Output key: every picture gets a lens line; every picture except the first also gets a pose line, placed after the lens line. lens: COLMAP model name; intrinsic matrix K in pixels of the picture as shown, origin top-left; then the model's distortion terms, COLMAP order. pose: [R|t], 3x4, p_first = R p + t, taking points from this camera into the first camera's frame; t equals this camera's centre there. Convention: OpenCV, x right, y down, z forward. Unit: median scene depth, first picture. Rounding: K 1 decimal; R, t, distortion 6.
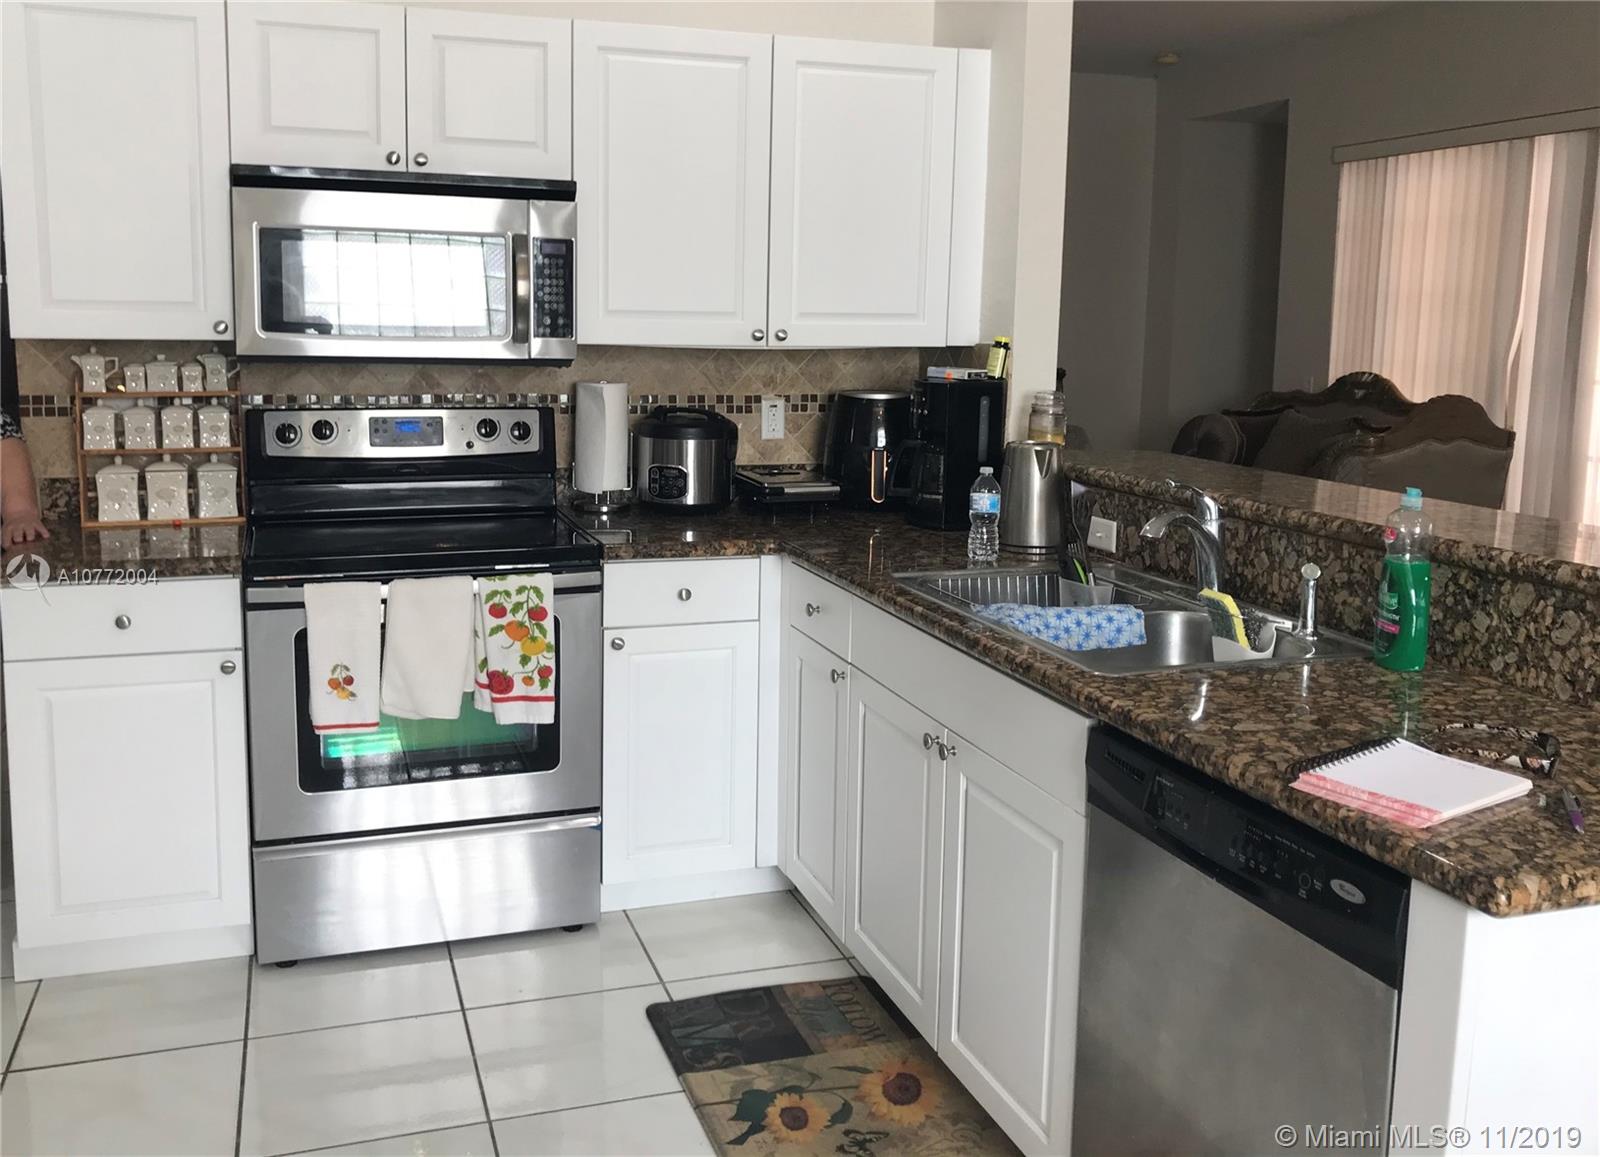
lens RADIAL K [[1437.2, 0, 799.1], [0, 1437.2, 573.4], [0, 0, 1]] dist [0.001824, 0.000000]
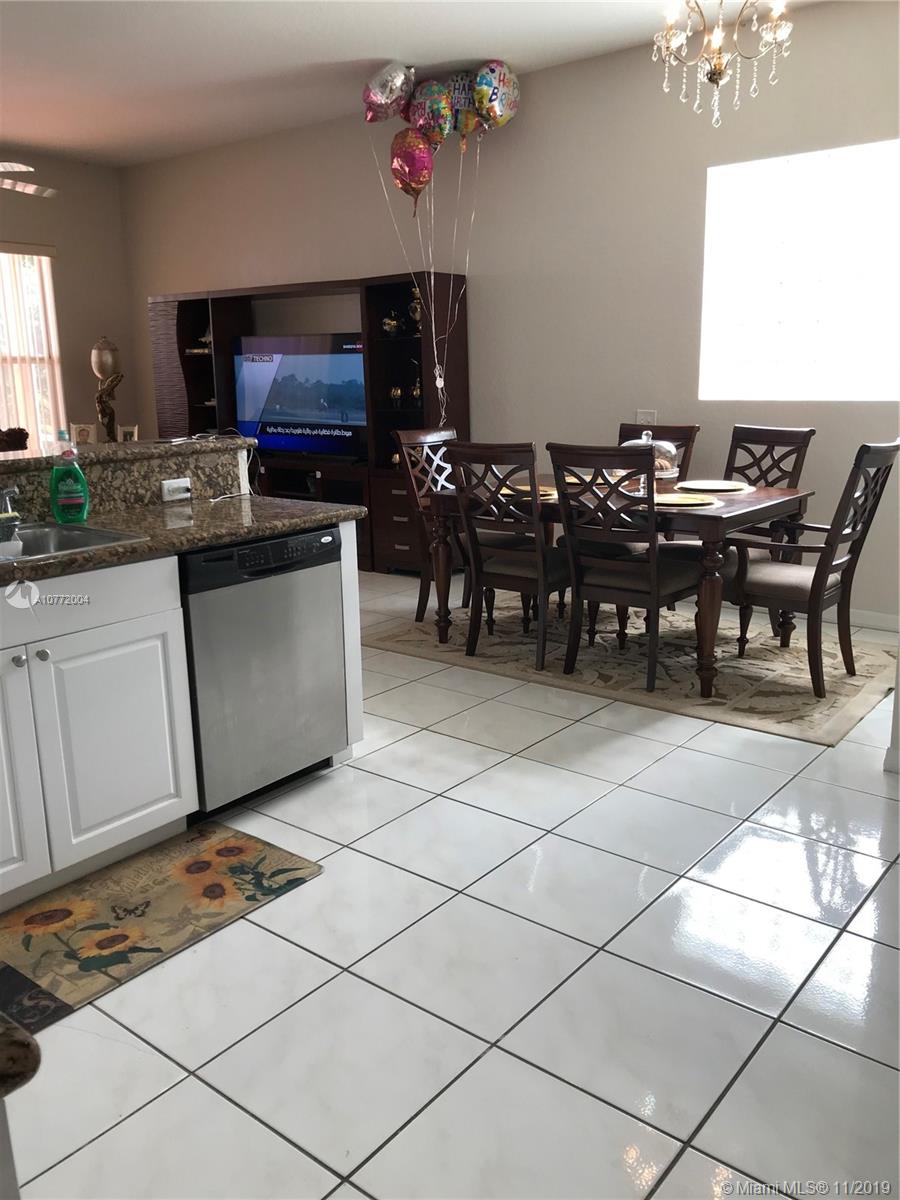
lens RADIAL K [[969.9, 0, 446.0], [0, 969.9, 599.9], [0, 0, 1]] dist [-0.003299, -0.000081]
pose [[-0.536467, -0.209553, 0.817491, -0.877749], [0.152337, 0.928723, 0.338035, -0.187318], [-0.830058, 0.305879, -0.466306, 1.097353]]
